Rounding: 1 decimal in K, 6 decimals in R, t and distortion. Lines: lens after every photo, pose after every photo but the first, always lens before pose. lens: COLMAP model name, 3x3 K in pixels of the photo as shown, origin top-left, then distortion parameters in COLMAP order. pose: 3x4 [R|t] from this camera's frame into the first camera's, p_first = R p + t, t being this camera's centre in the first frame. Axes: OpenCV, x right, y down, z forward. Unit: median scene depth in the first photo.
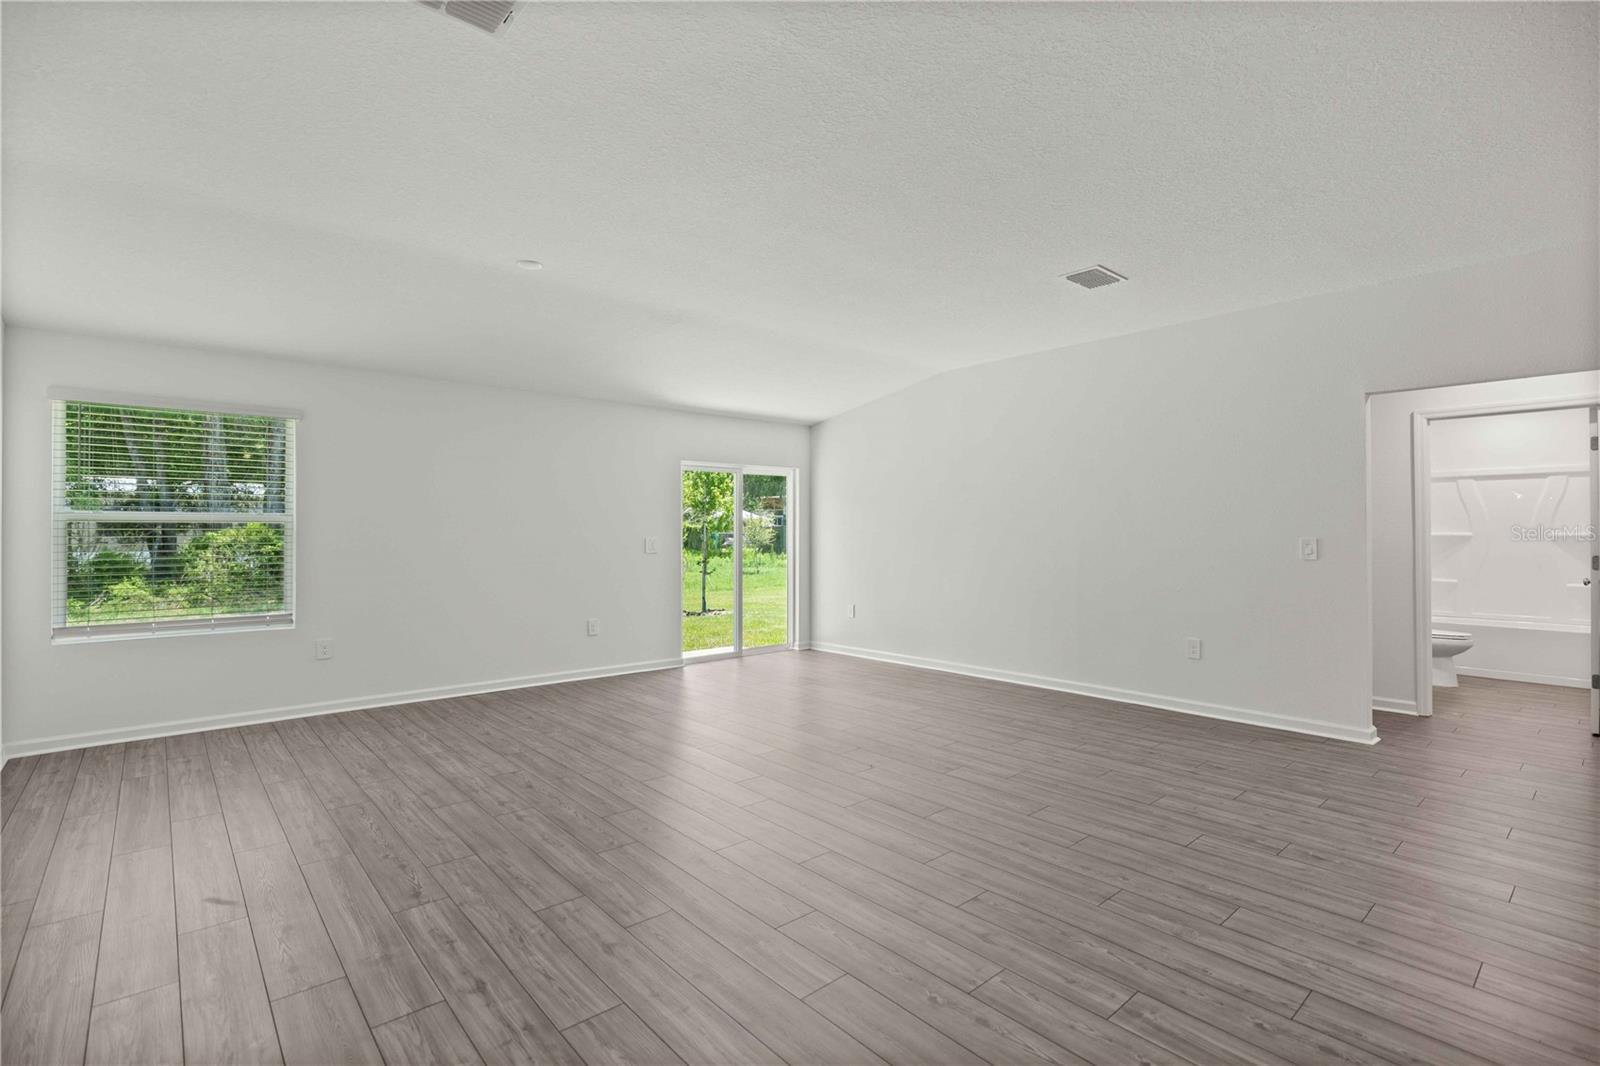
lens RADIAL K [[756.3, 0, 801.4], [0, 756.3, 528.3], [0, 0, 1]] dist [0.002577, 0.000420]
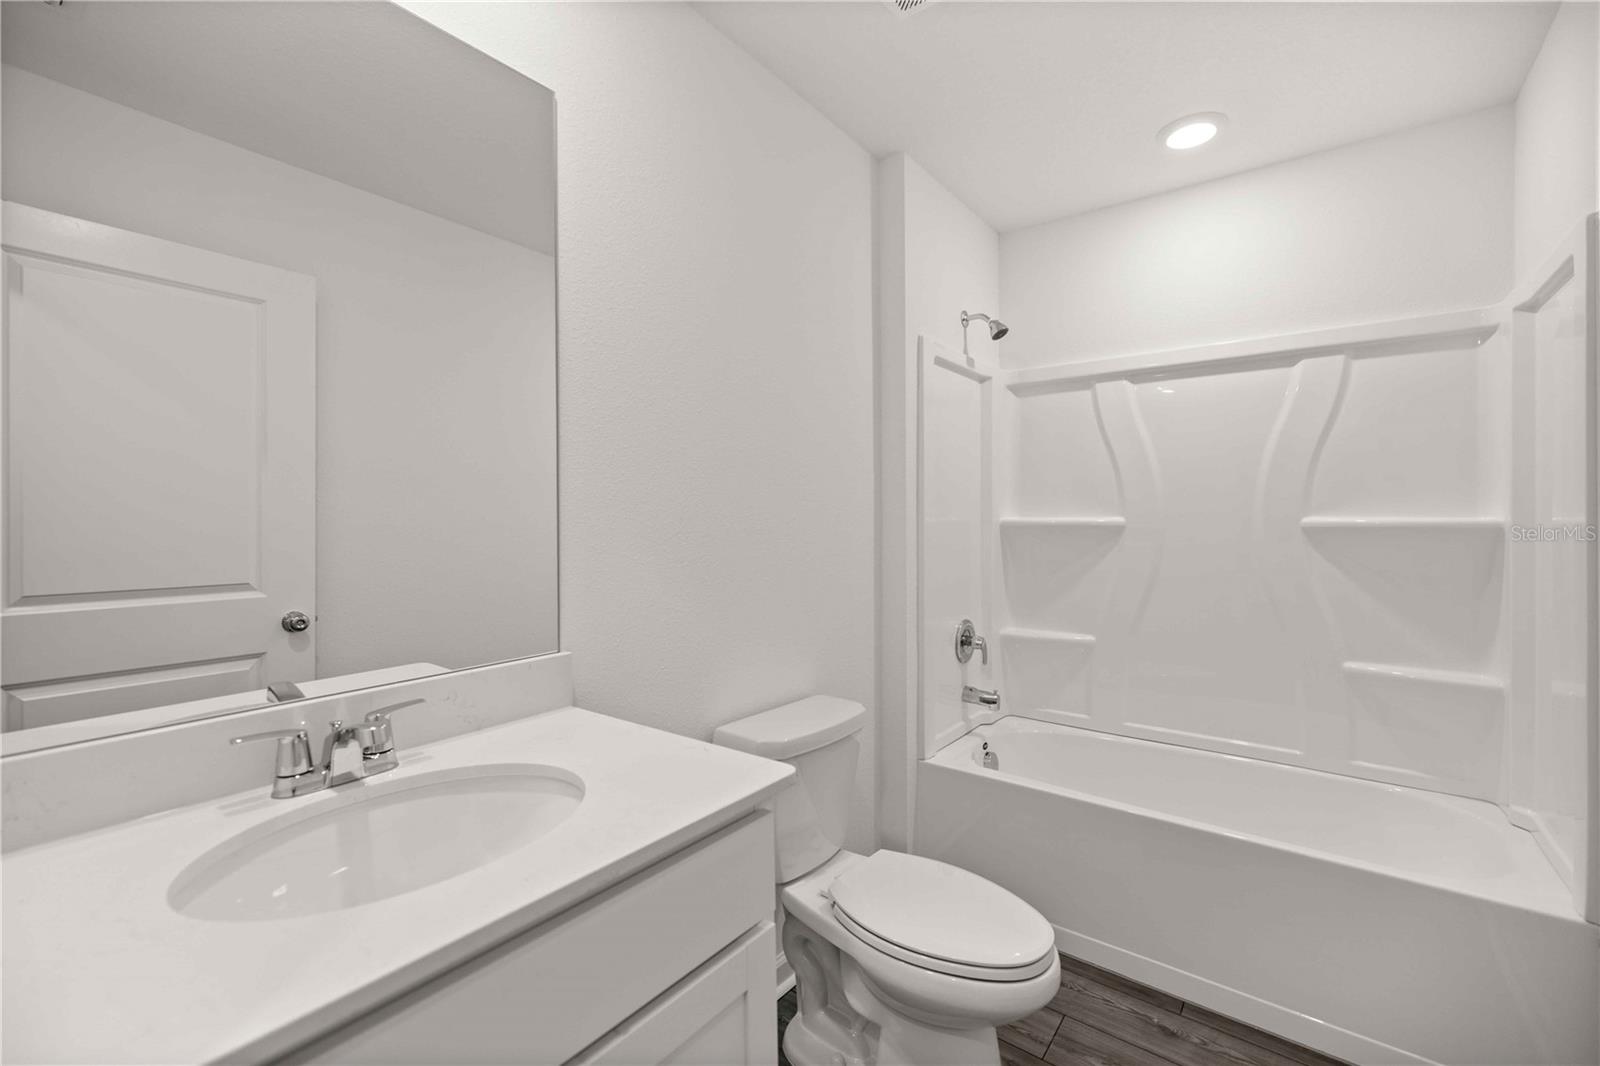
lens RADIAL K [[688.4, 0, 802.3], [0, 688.4, 529.9], [0, 0, 1]] dist [-0.000666, -0.000034]
pose [[0.975257, -0.001509, 0.221068, 0.683940], [-0.004208, 0.999669, 0.025388, 0.004318], [-0.221033, -0.025690, 0.974928, 0.732717]]
